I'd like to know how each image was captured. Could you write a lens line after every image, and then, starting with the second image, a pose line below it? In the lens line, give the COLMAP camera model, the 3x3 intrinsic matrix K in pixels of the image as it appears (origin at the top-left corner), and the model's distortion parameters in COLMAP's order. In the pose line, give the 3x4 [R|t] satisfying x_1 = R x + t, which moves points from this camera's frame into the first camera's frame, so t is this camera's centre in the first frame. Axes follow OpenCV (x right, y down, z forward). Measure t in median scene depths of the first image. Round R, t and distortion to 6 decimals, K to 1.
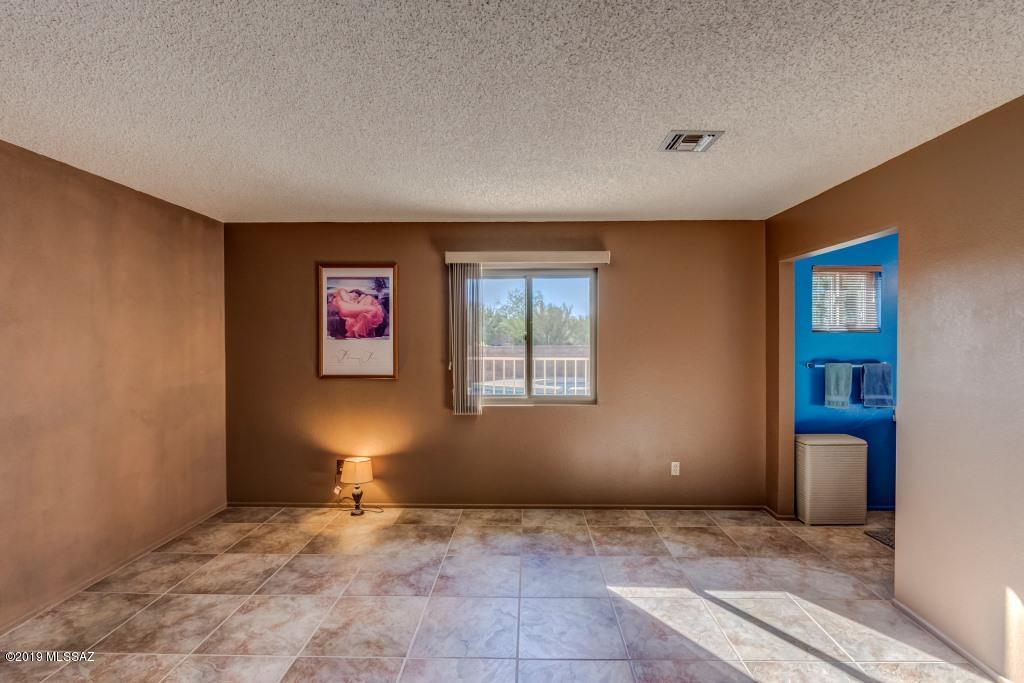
lens RADIAL K [[477.5, 0, 518.4], [0, 477.5, 343.1], [0, 0, 1]] dist [0.003891, 0.000653]
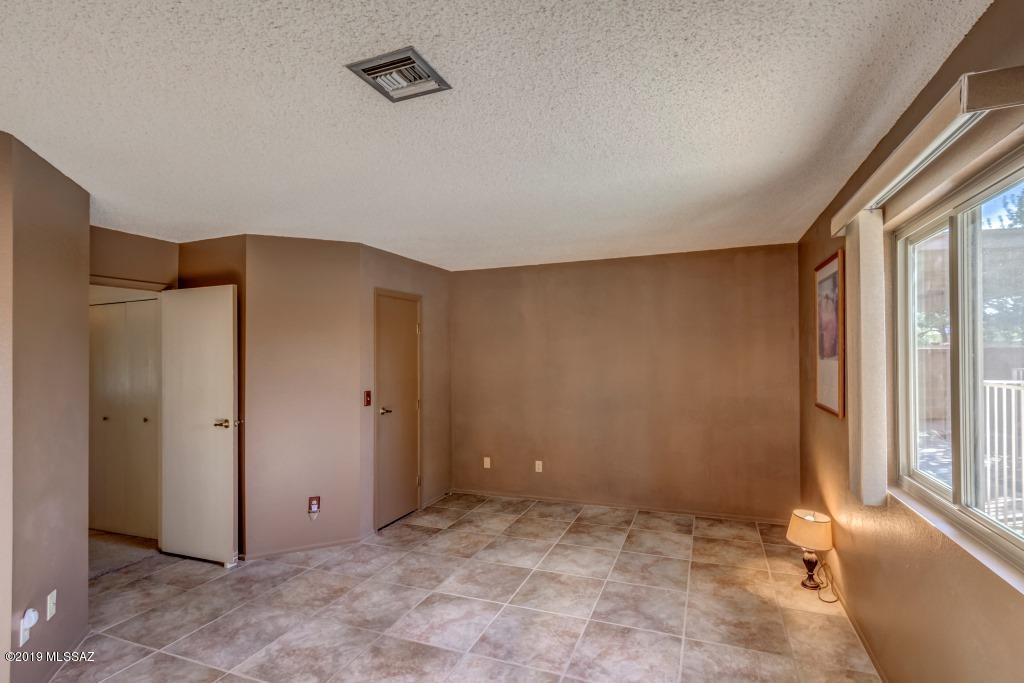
lens RADIAL K [[469.2, 0, 514.8], [0, 469.2, 350.5], [0, 0, 1]] dist [0.001522, 0.002420]
pose [[-0.342922, -0.010856, -0.939301, 0.719000], [-0.000064, 0.999933, -0.011533, -0.016046], [0.939364, -0.003895, -0.342900, 1.085884]]
